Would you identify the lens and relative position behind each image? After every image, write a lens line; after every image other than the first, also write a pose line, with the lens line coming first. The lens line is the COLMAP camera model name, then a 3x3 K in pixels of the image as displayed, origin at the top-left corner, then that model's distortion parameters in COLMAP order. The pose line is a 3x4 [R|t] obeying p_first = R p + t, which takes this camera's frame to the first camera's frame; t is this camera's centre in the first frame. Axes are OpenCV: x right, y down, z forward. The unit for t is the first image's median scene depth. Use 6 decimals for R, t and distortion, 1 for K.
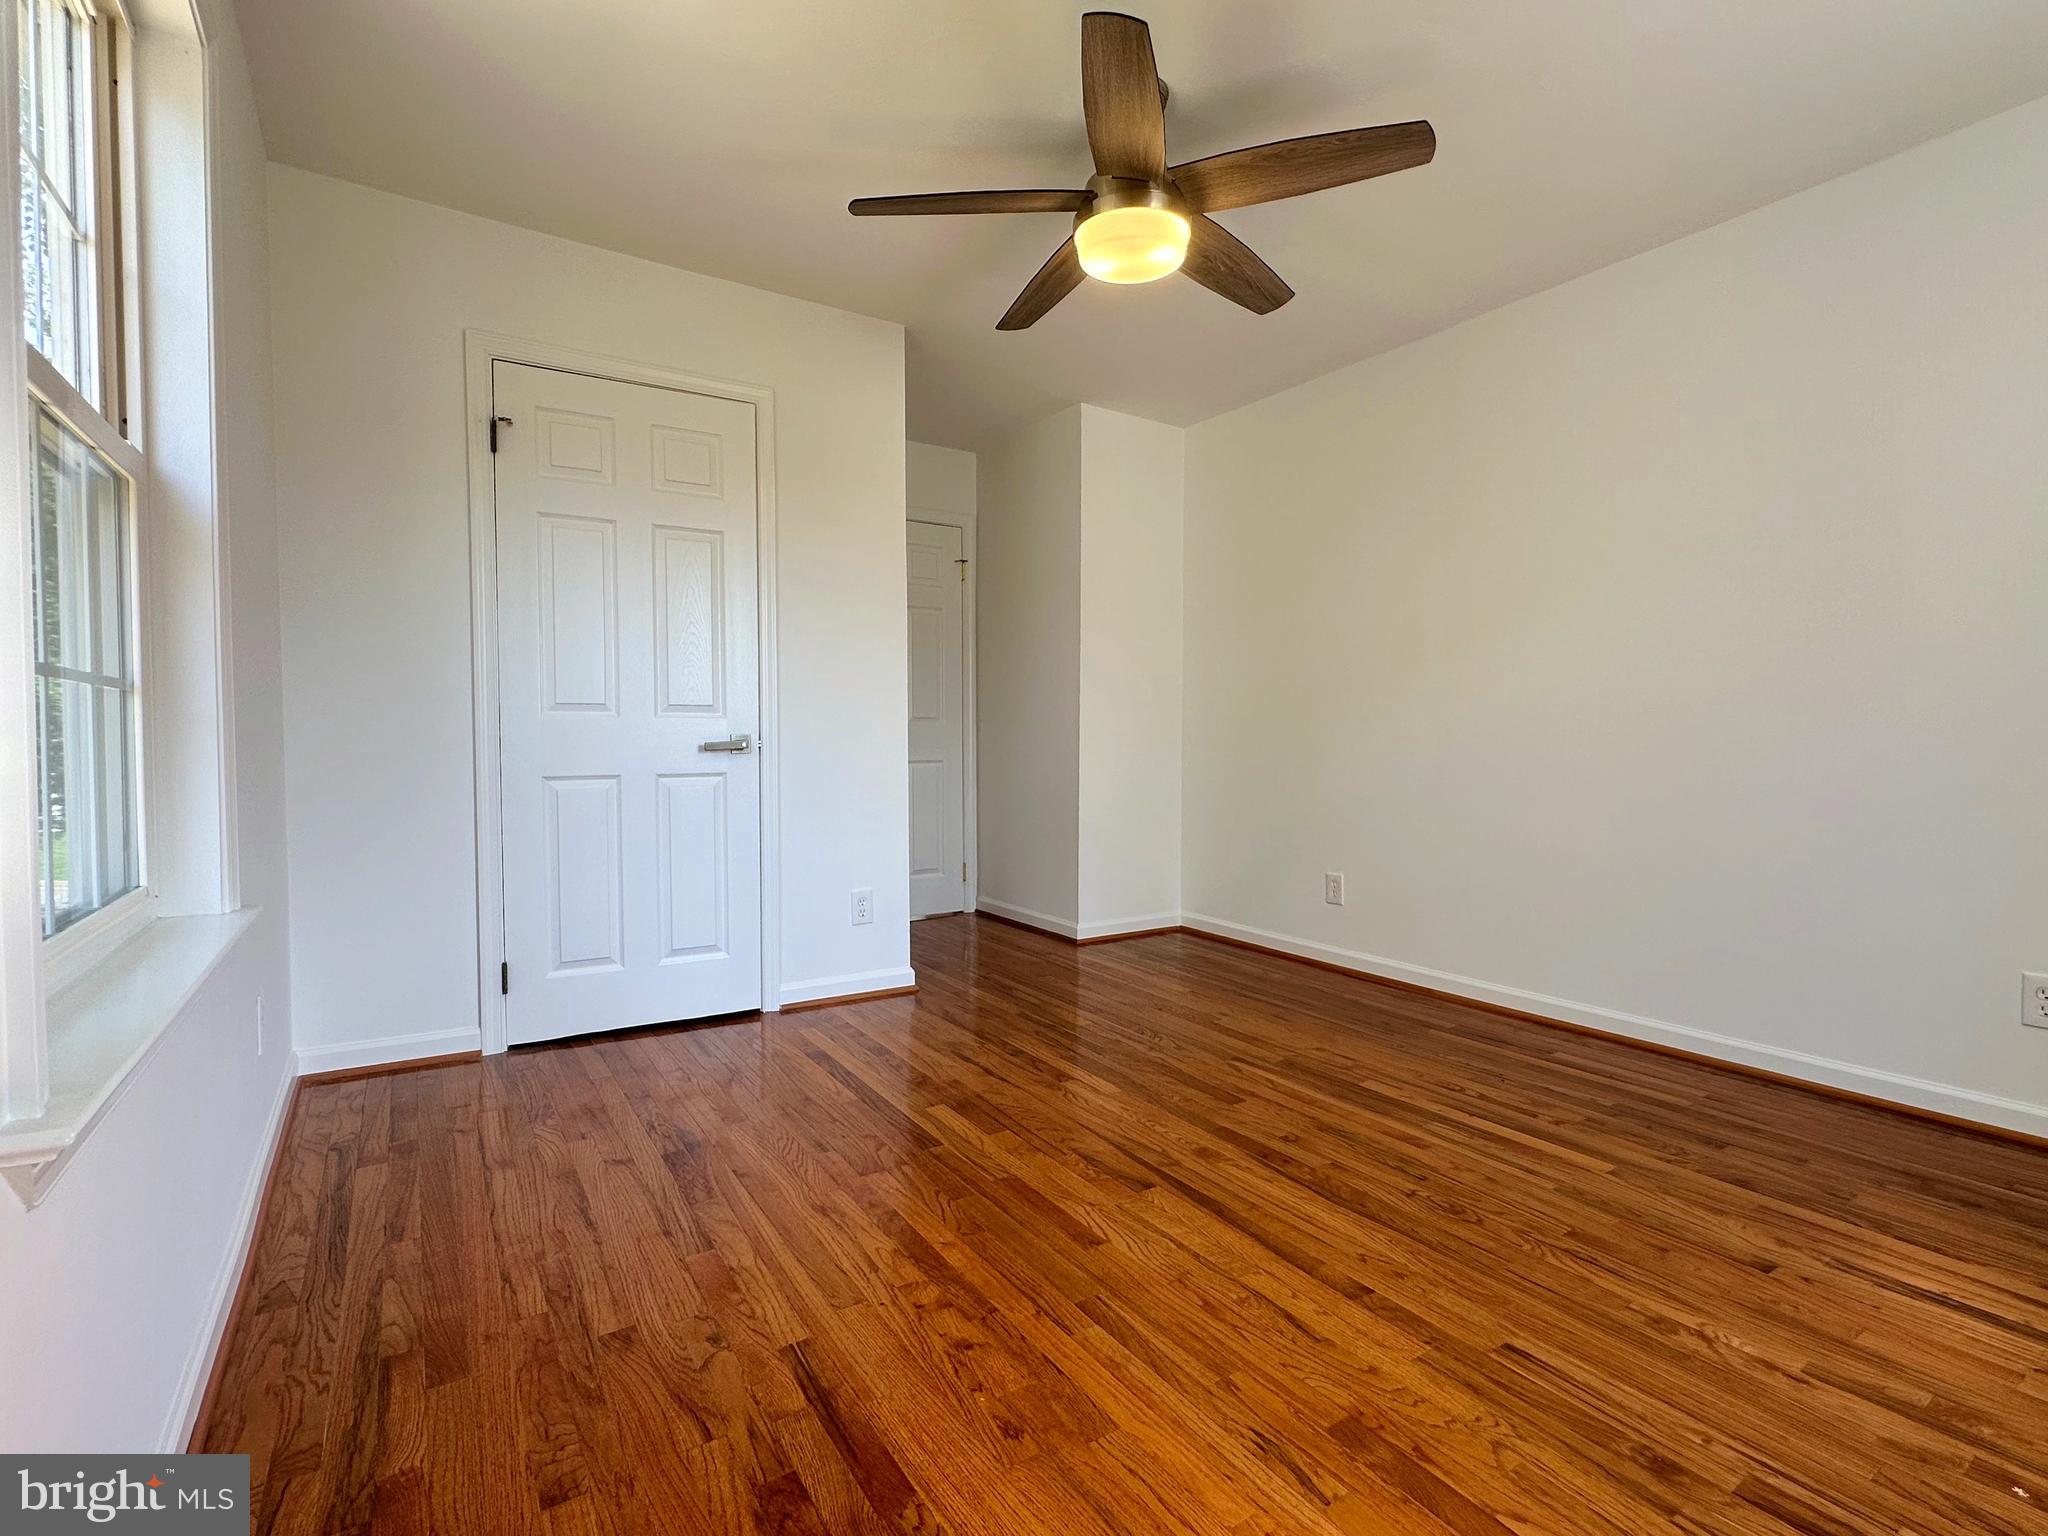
lens RADIAL K [[958.4, 0, 1024.0], [0, 958.4, 768.0], [0, 0, 1]] dist [-0.004342, 0.000381]
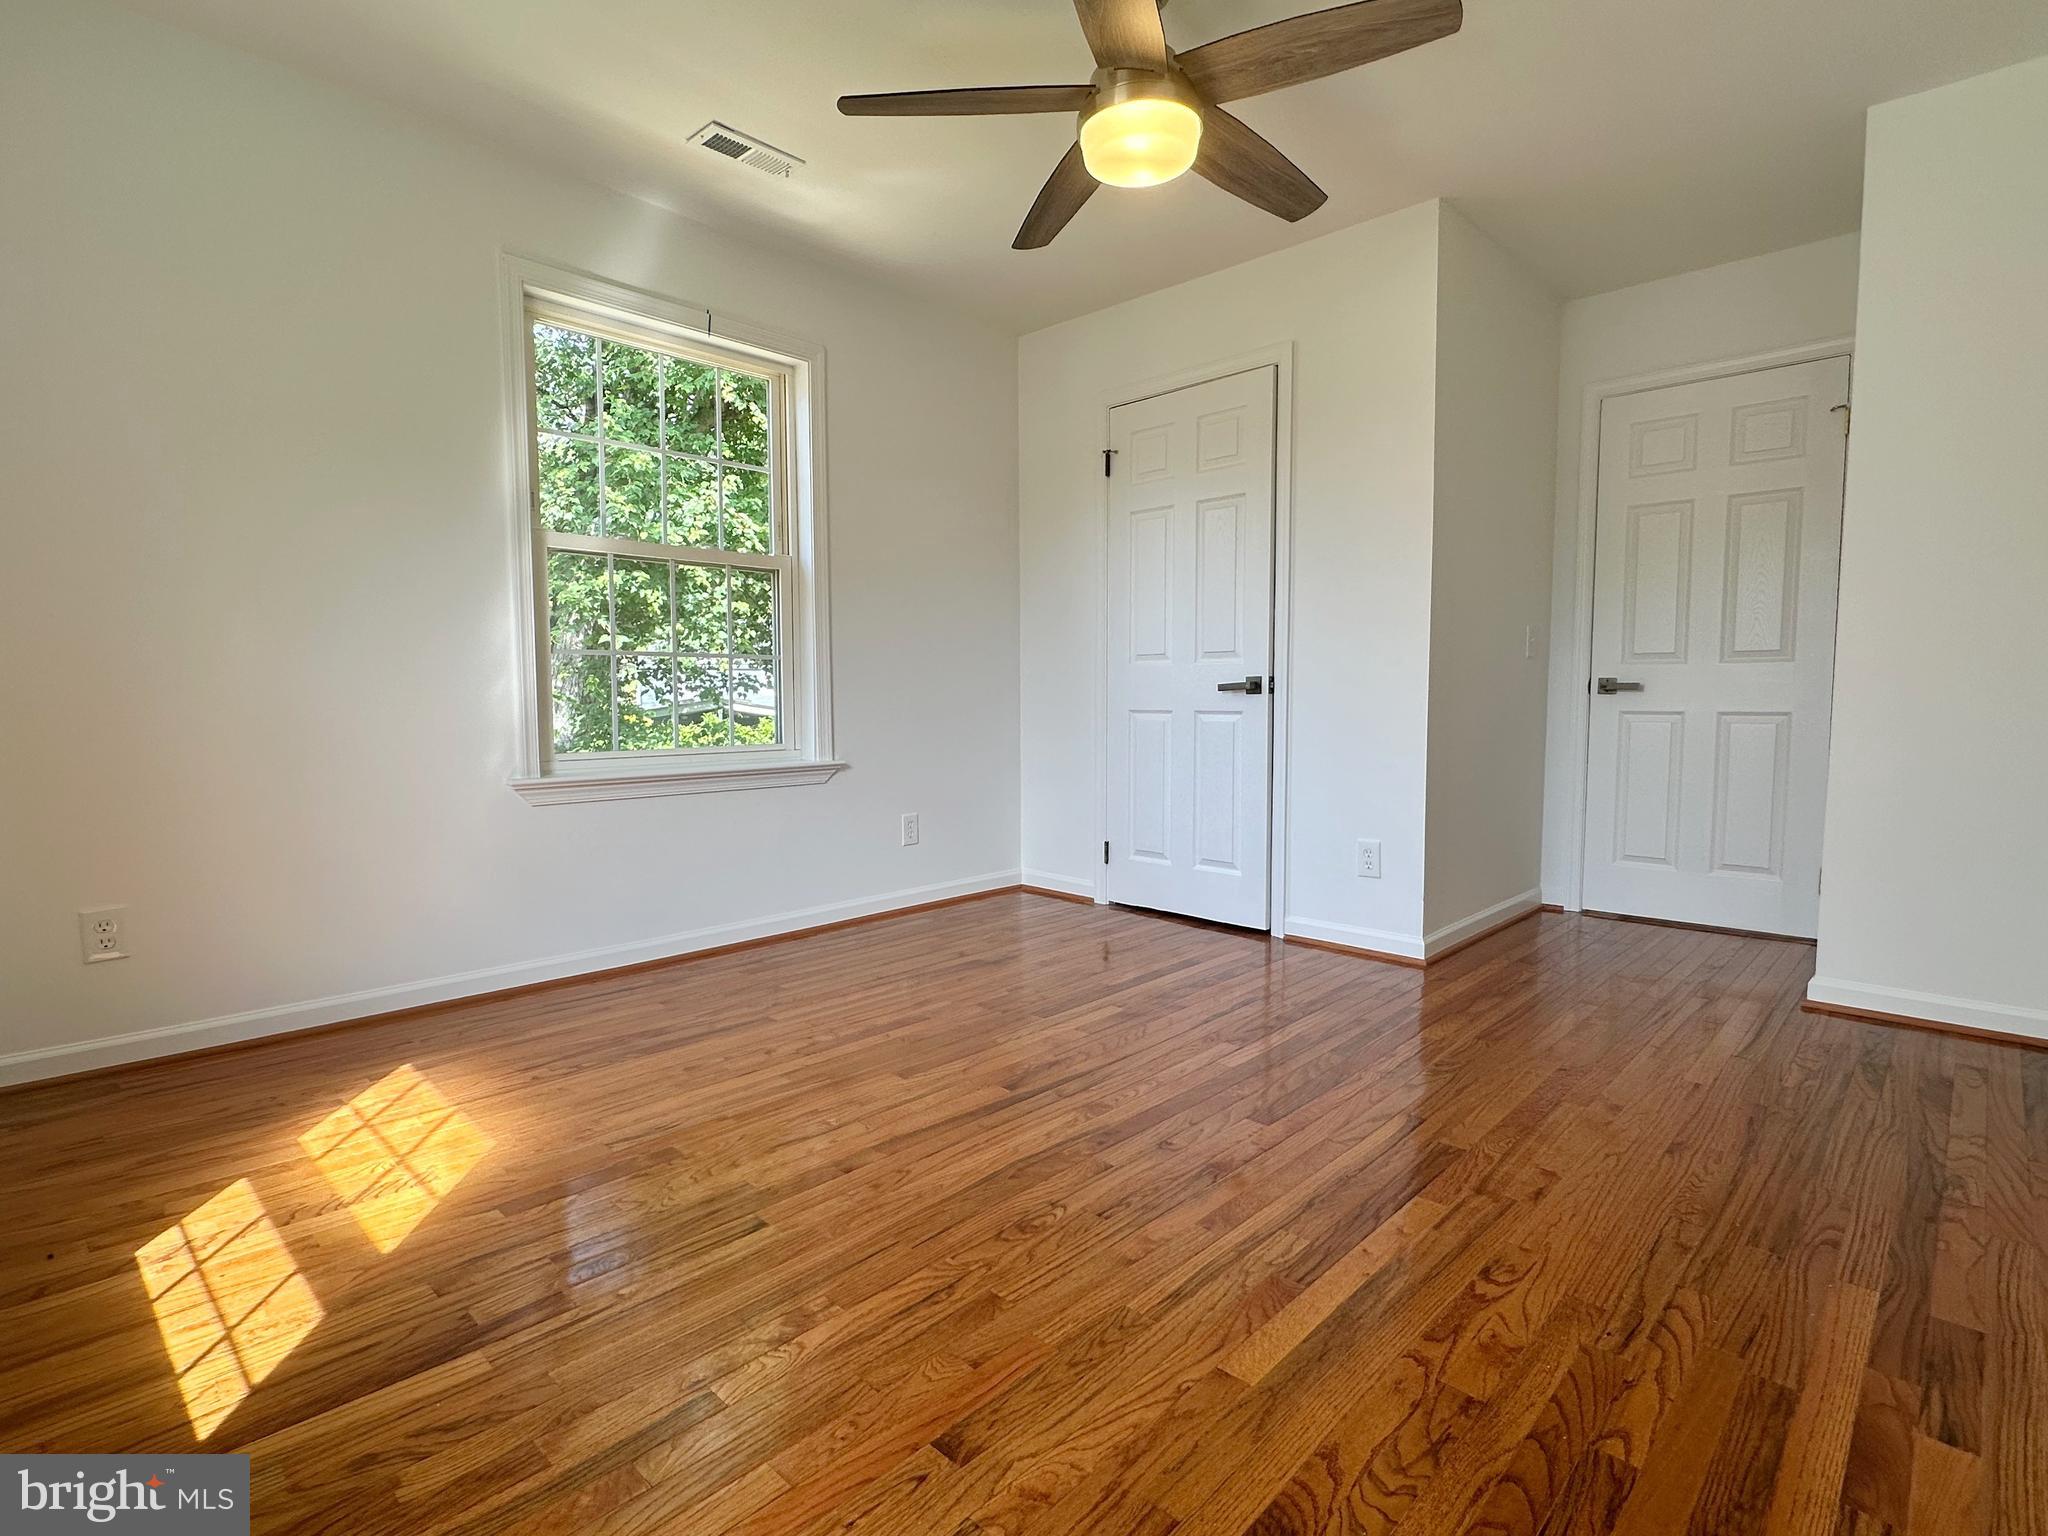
lens RADIAL K [[1020.5, 0, 1024.0], [0, 1020.5, 768.0], [0, 0, 1]] dist [-0.000902, 0.000513]
pose [[0.224297, 0.070321, -0.971980, 1.131401], [-0.028338, 0.997442, 0.065624, 0.000825], [0.974109, 0.012824, 0.225716, 0.692222]]
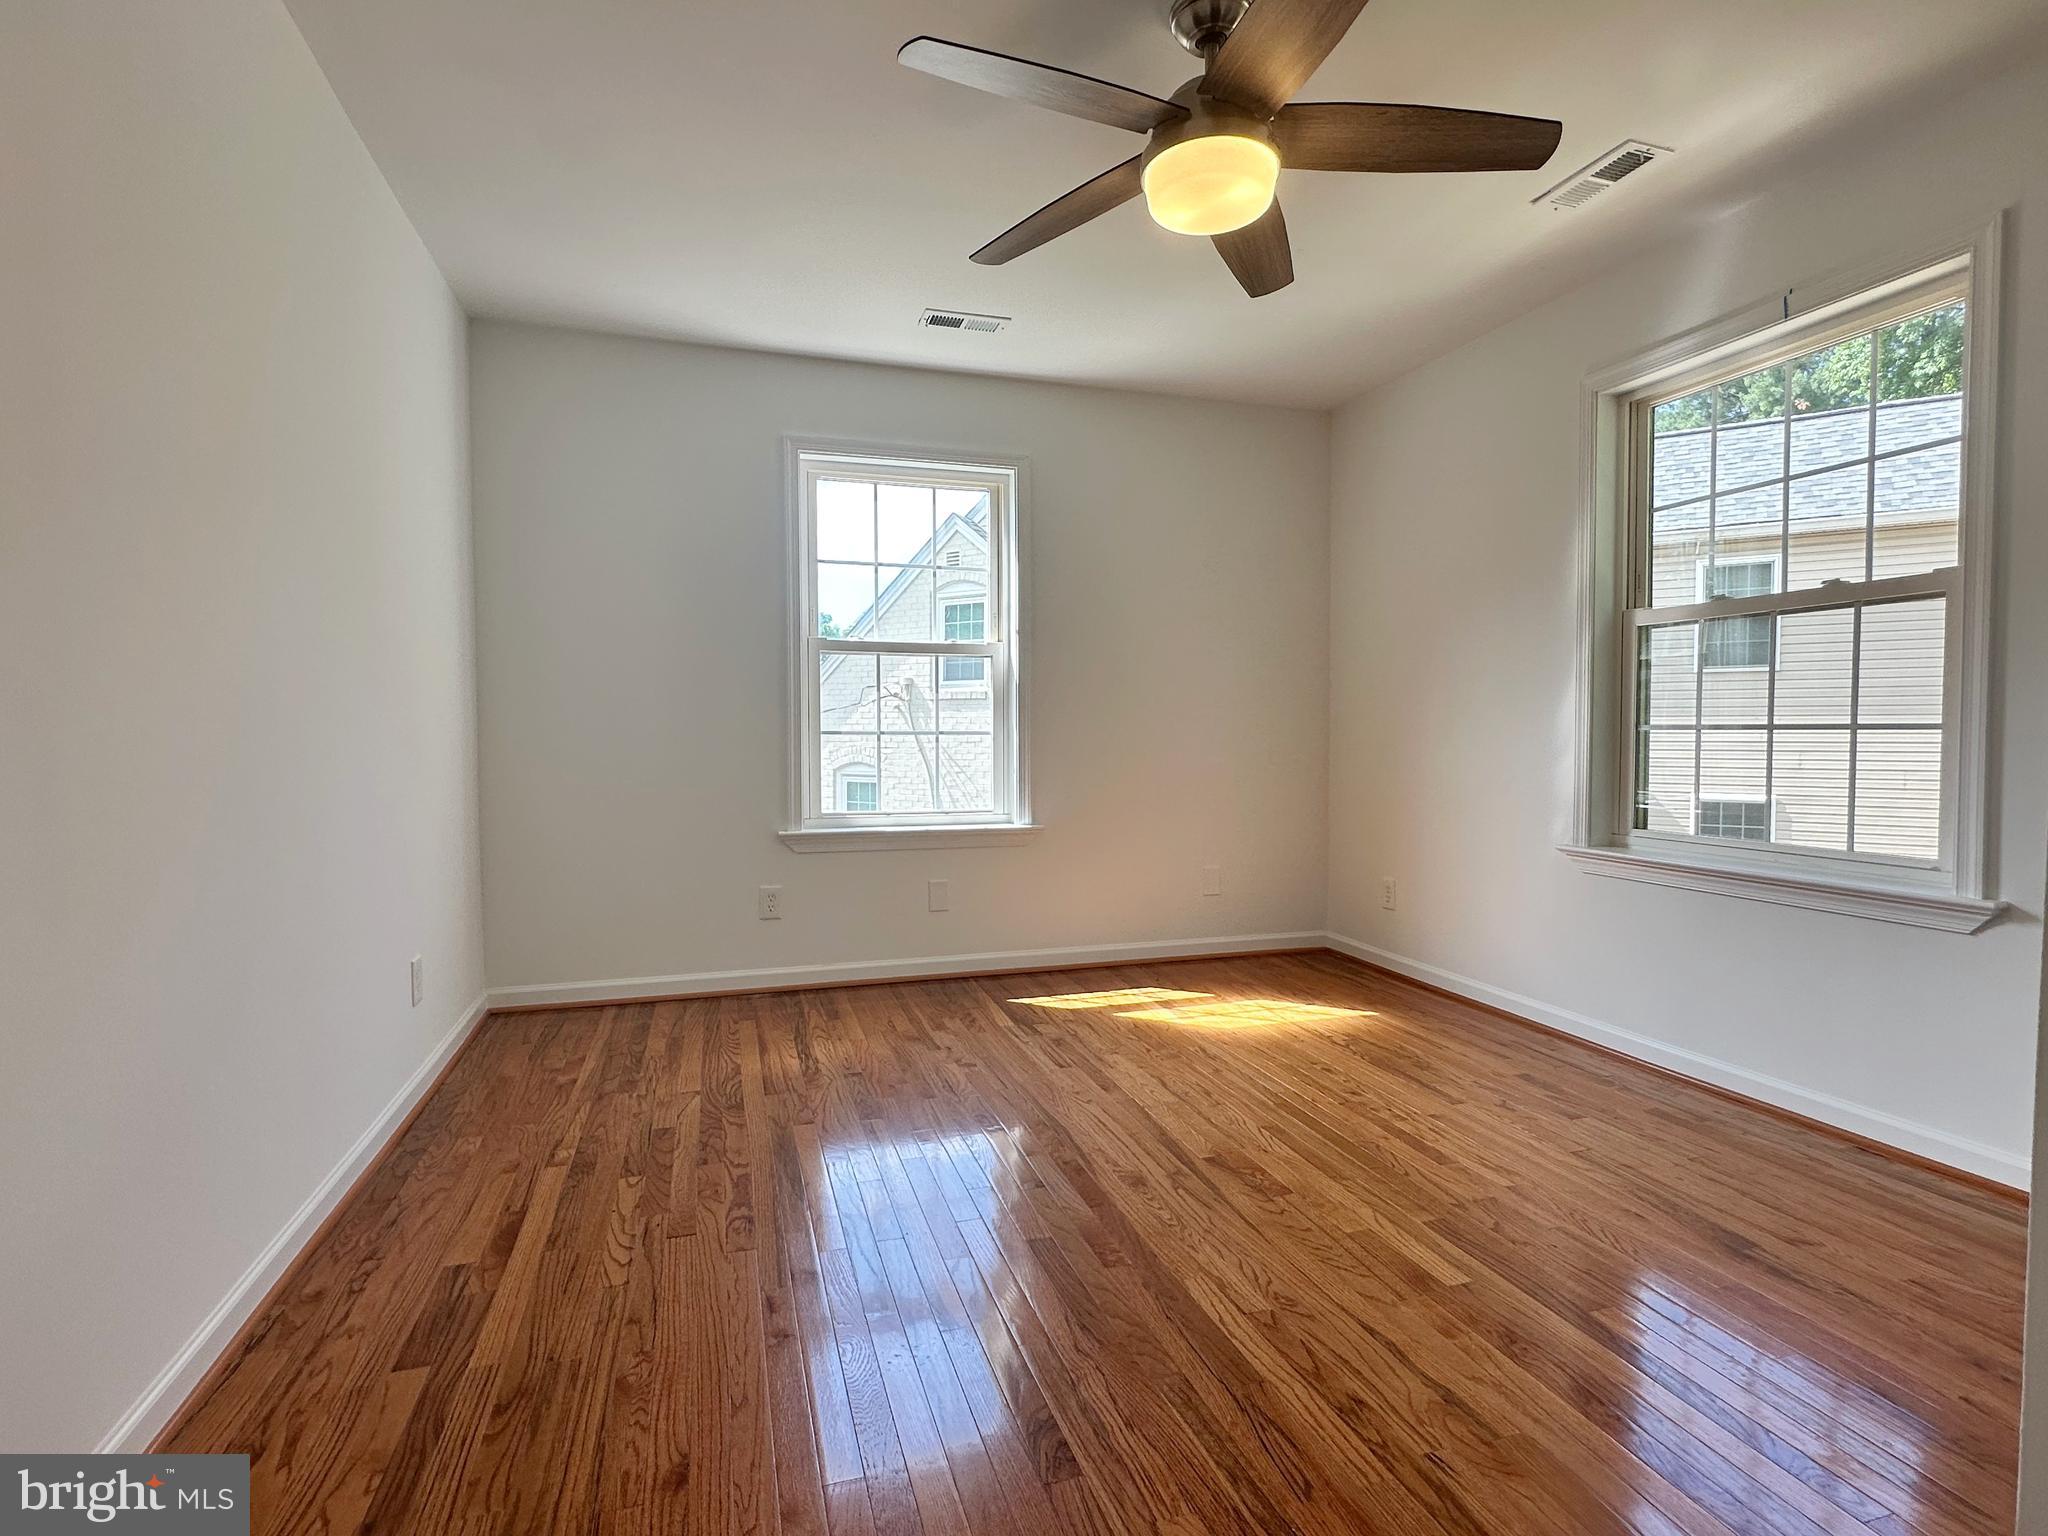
lens RADIAL K [[988.0, 0, 1016.0], [0, 988.0, 772.1], [0, 0, 1]] dist [0.005128, 0.000665]
pose [[-0.959897, -0.012663, 0.280067, 0.026101], [0.007083, 0.997565, 0.069378, -0.092159], [-0.280264, 0.068579, -0.957470, 1.979099]]
